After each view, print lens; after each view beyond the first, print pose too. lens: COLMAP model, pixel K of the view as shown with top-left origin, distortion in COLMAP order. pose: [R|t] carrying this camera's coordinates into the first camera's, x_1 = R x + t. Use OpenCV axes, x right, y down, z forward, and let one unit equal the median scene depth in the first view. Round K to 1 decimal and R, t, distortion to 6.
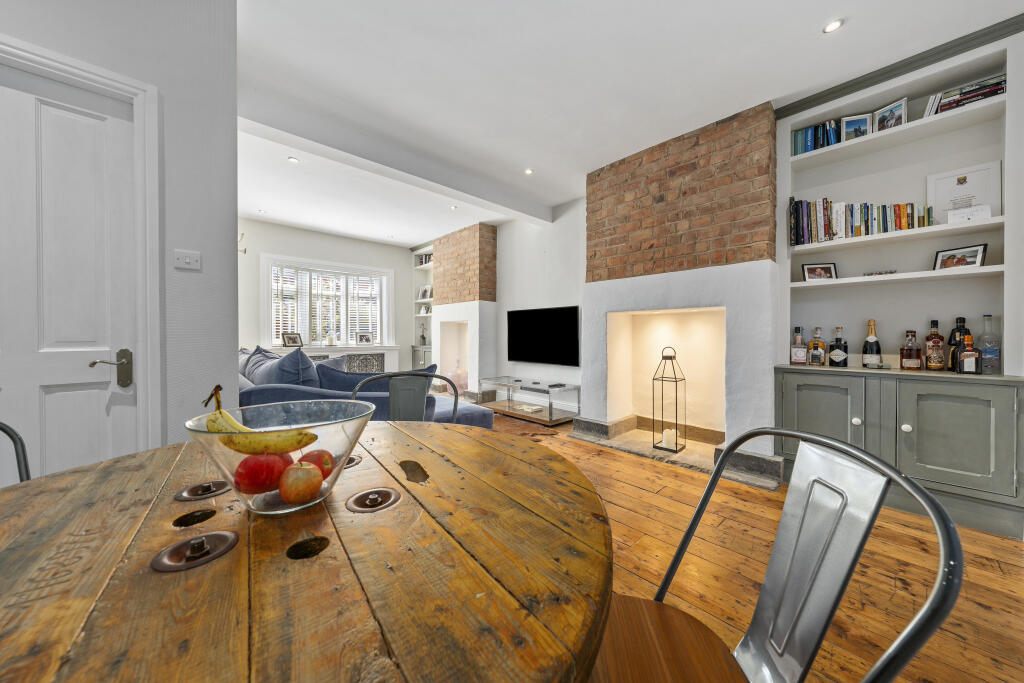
lens RADIAL K [[347.7, 0, 511.2], [0, 347.7, 338.4], [0, 0, 1]] dist [-0.002258, -0.000093]
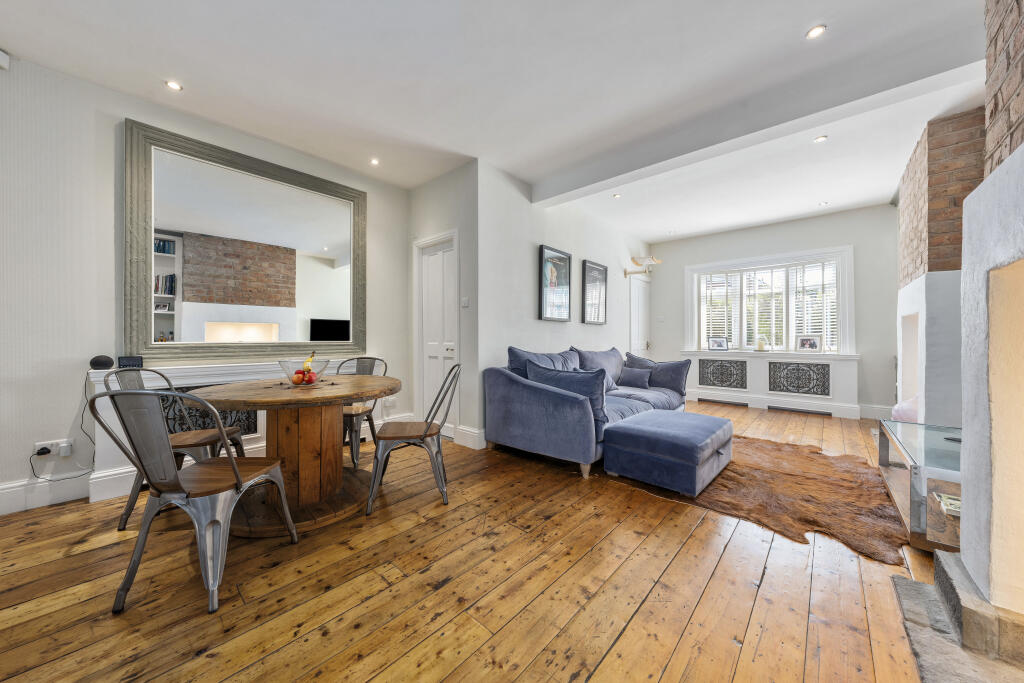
lens RADIAL K [[347.7, 0, 511.2], [0, 347.7, 338.4], [0, 0, 1]] dist [-0.002258, -0.000093]
pose [[0.088235, 0.005828, -0.996083, 0.374714], [-0.013689, 0.999896, 0.004637, -0.006905], [0.996006, 0.013226, 0.088306, 0.342038]]
